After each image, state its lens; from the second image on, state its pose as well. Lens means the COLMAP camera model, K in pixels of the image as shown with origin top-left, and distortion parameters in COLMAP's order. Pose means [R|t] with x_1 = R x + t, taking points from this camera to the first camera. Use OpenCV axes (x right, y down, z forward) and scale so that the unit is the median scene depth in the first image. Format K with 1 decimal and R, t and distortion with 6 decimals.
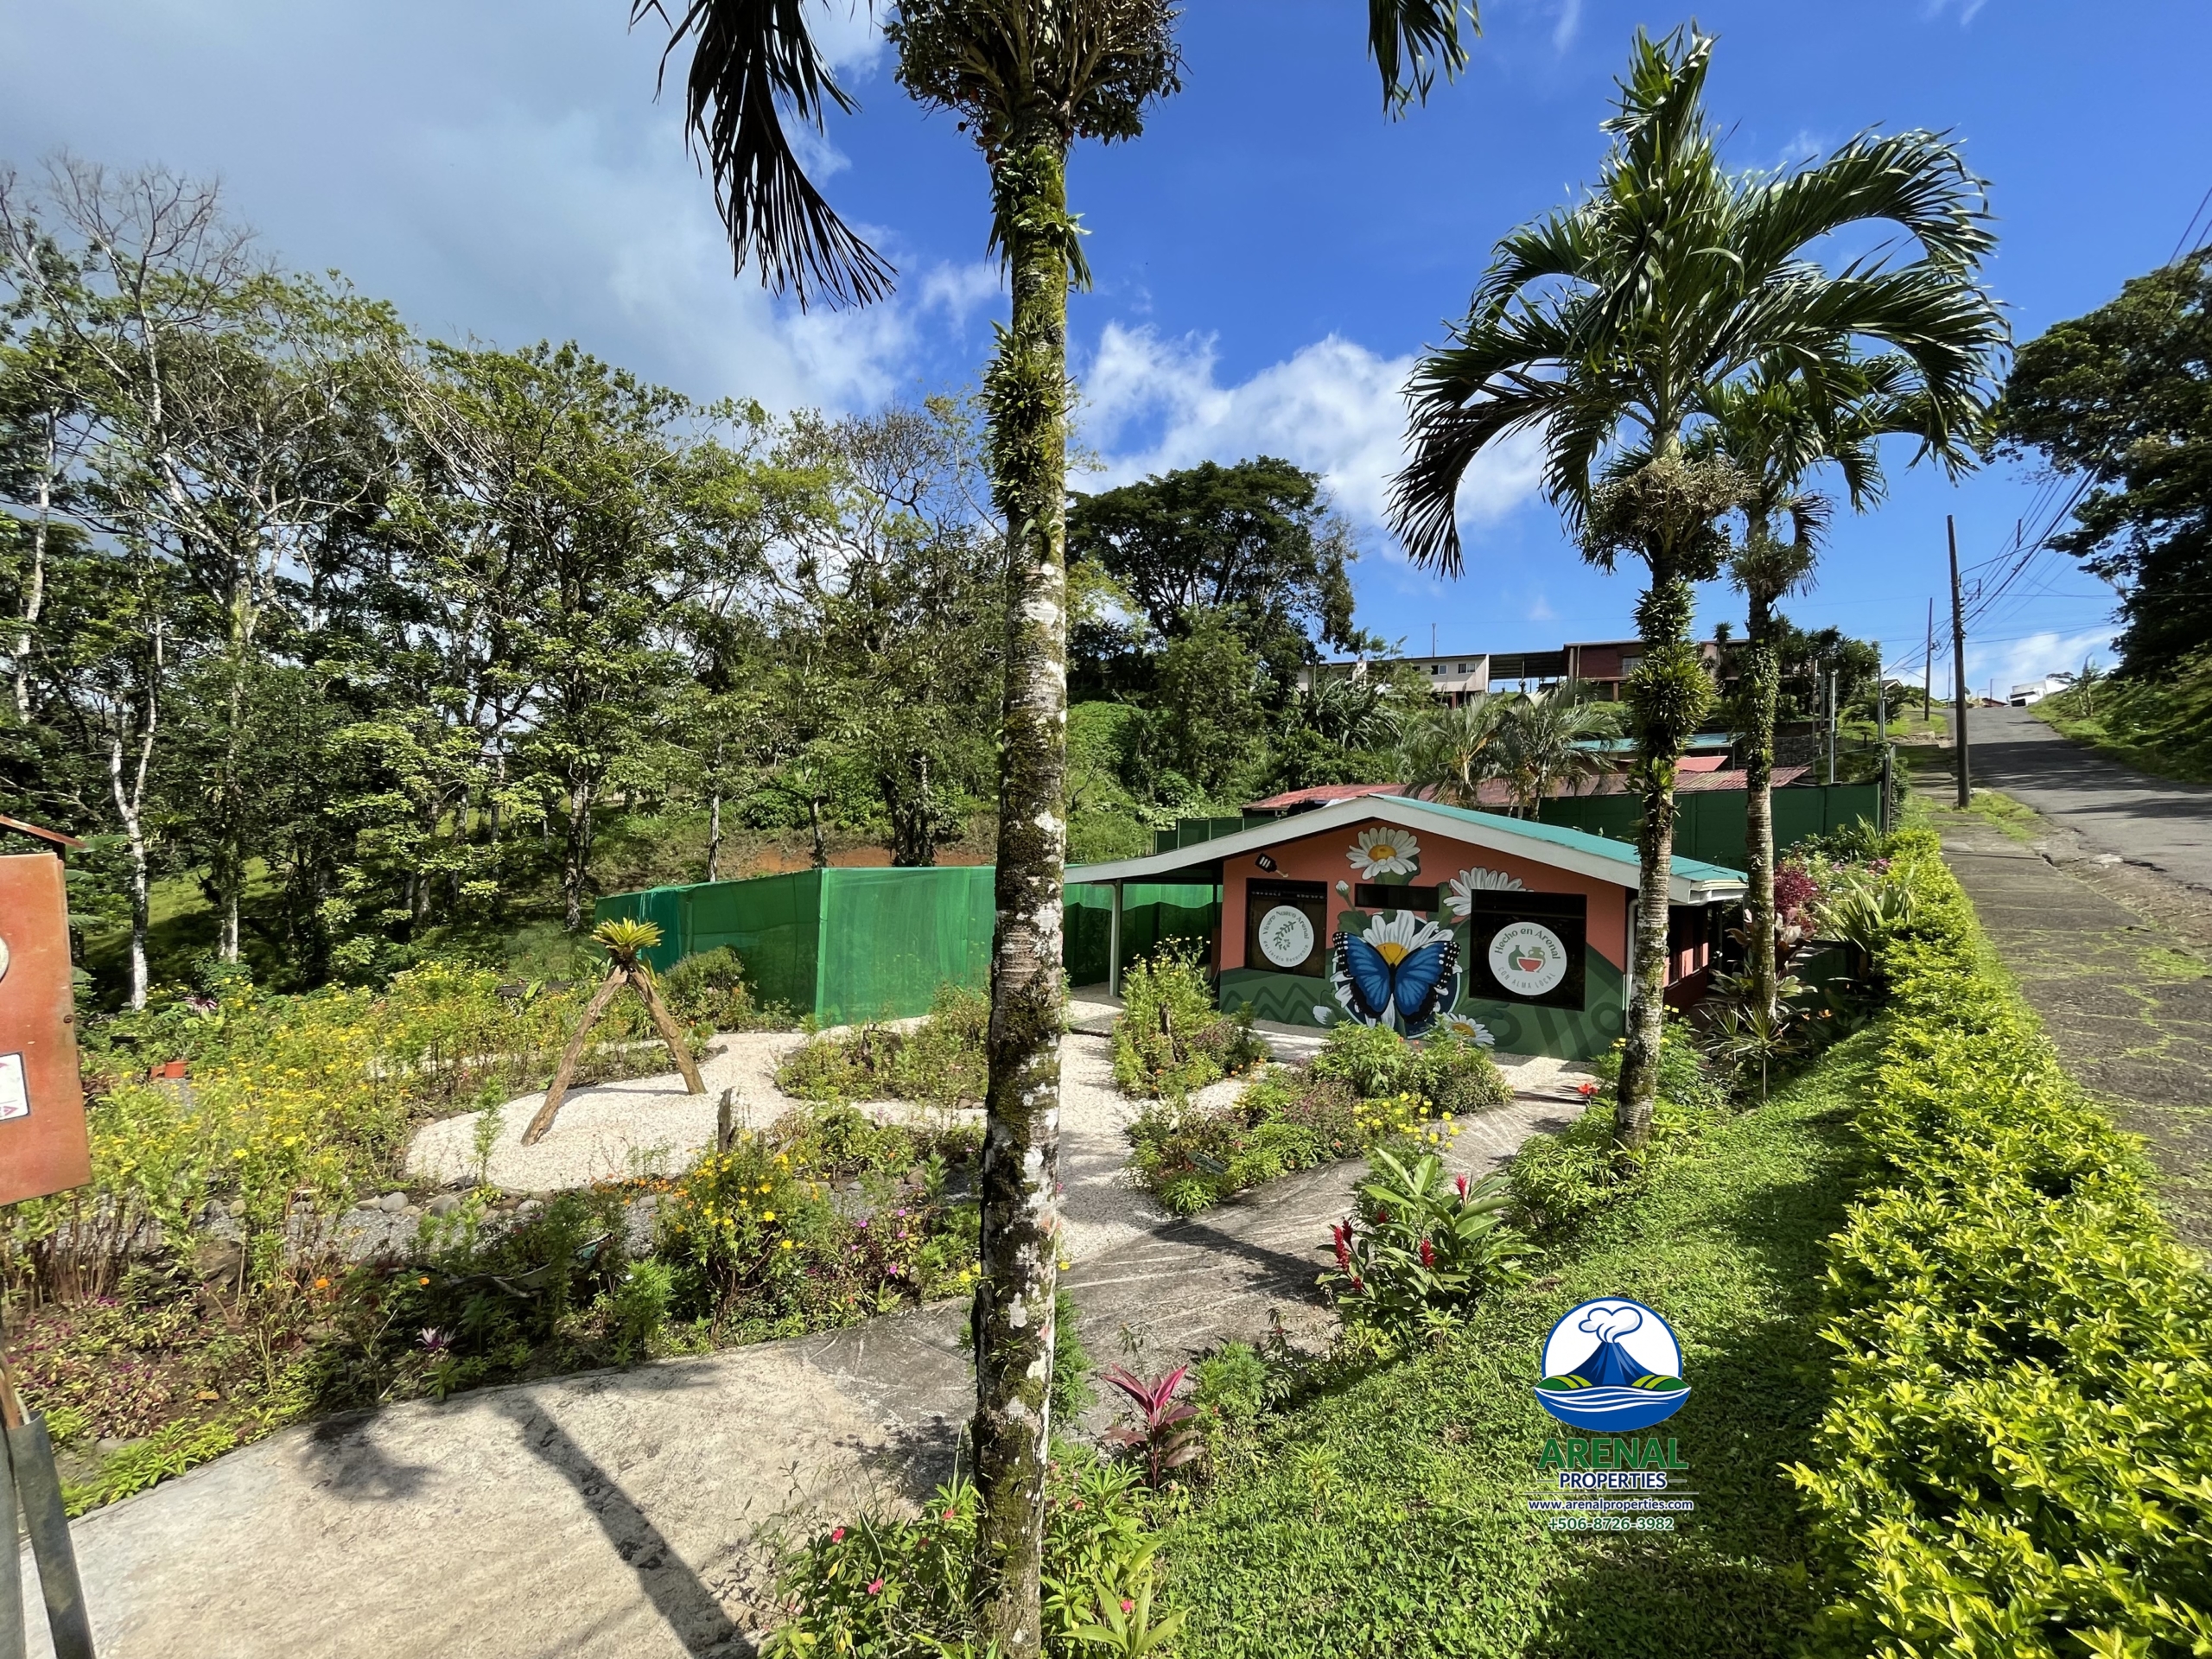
lens RADIAL K [[901.2, 0, 1102.9], [0, 901.2, 835.9], [0, 0, 1]] dist [-0.001322, -0.000221]
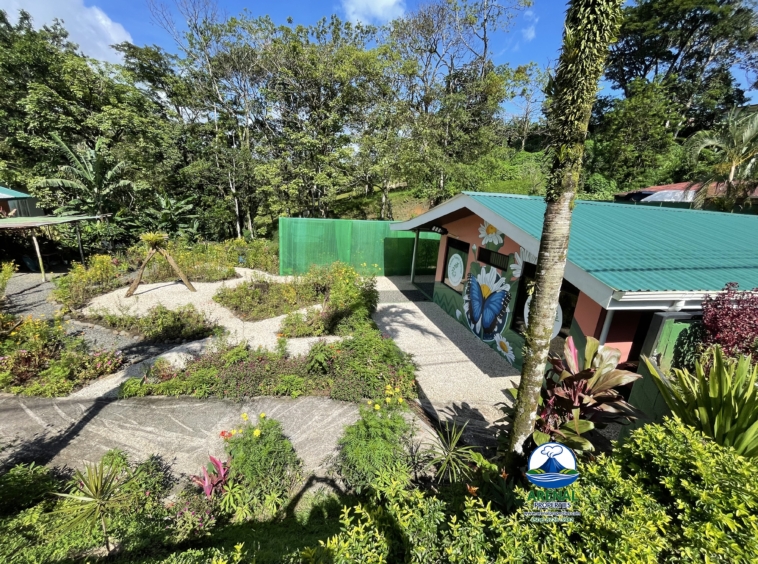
lens RADIAL K [[308.8, 0, 376.2], [0, 308.8, 287.4], [0, 0, 1]] dist [-0.001322, -0.000221]
pose [[0.792985, 0.195134, -0.577146, 0.266191], [-0.030782, 0.958942, 0.281926, -0.017214], [0.608463, -0.205798, 0.766433, 0.238686]]
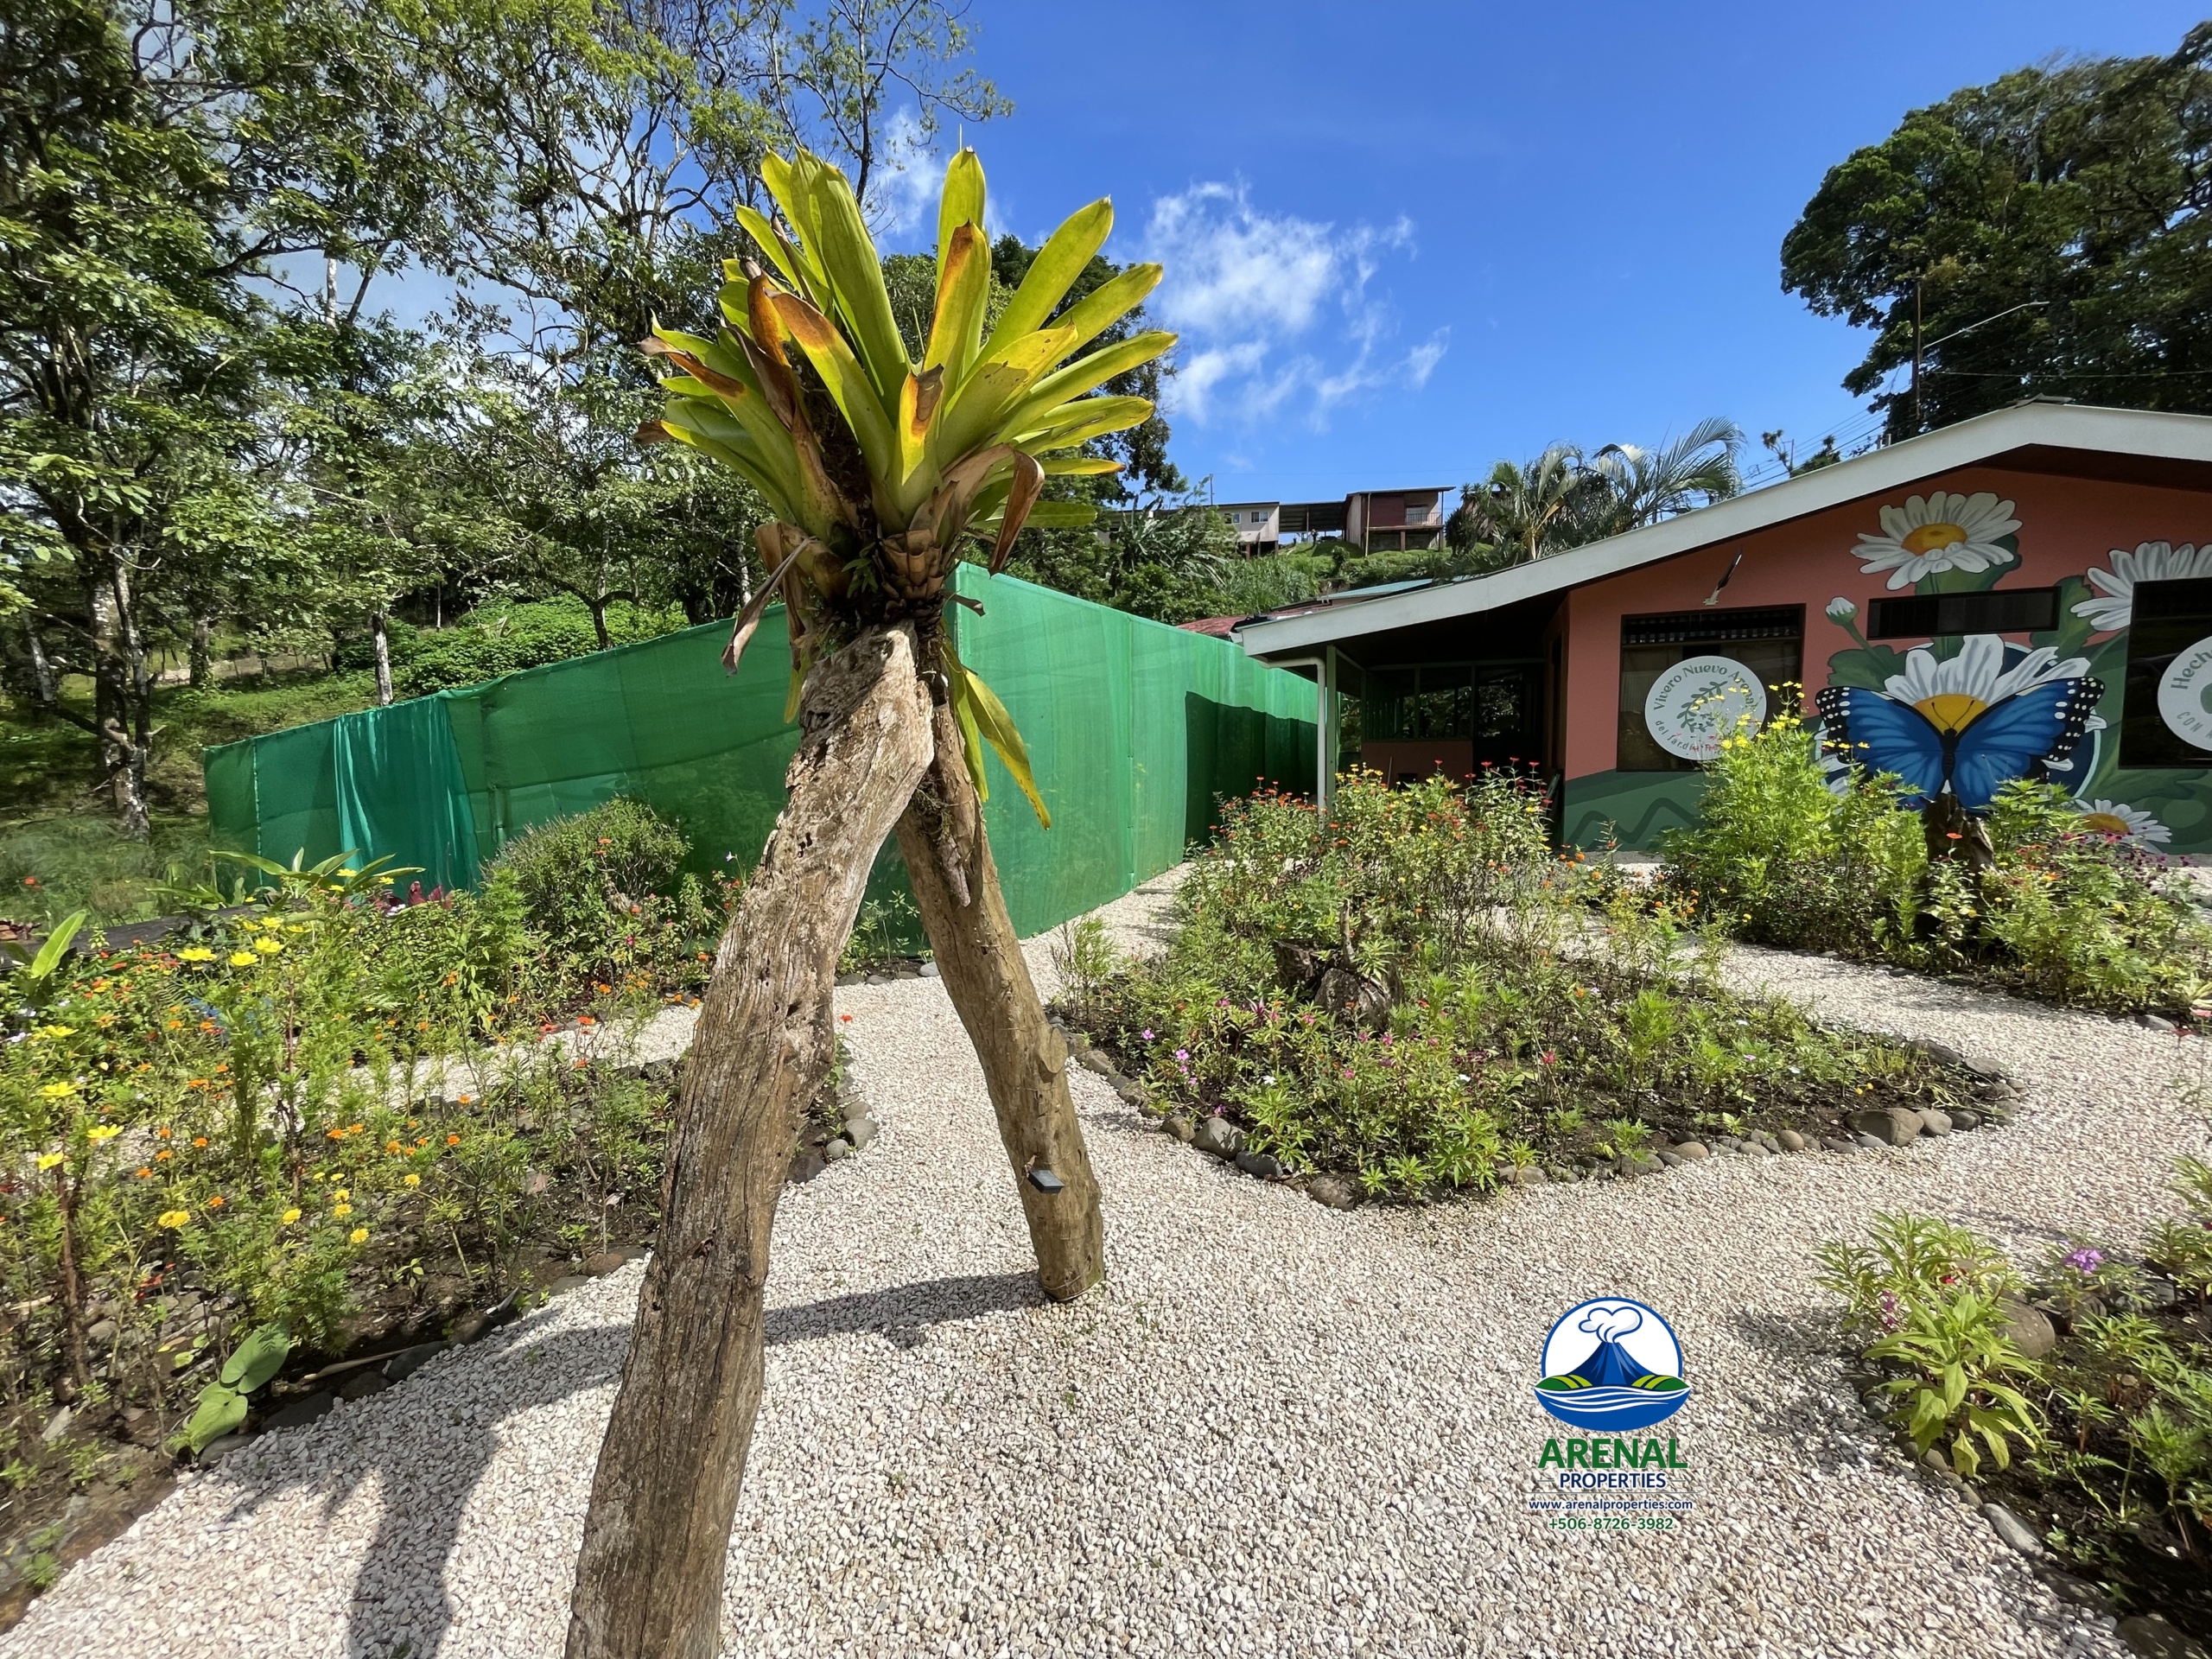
lens RADIAL K [[901.2, 0, 1098.6], [0, 901.2, 829.9], [0, 0, 1]] dist [-0.001322, -0.000221]
pose [[0.952553, -0.081504, 0.293258, -0.209108], [0.047409, 0.991452, 0.121556, 0.059266], [-0.300658, -0.101885, 0.948274, 0.328226]]
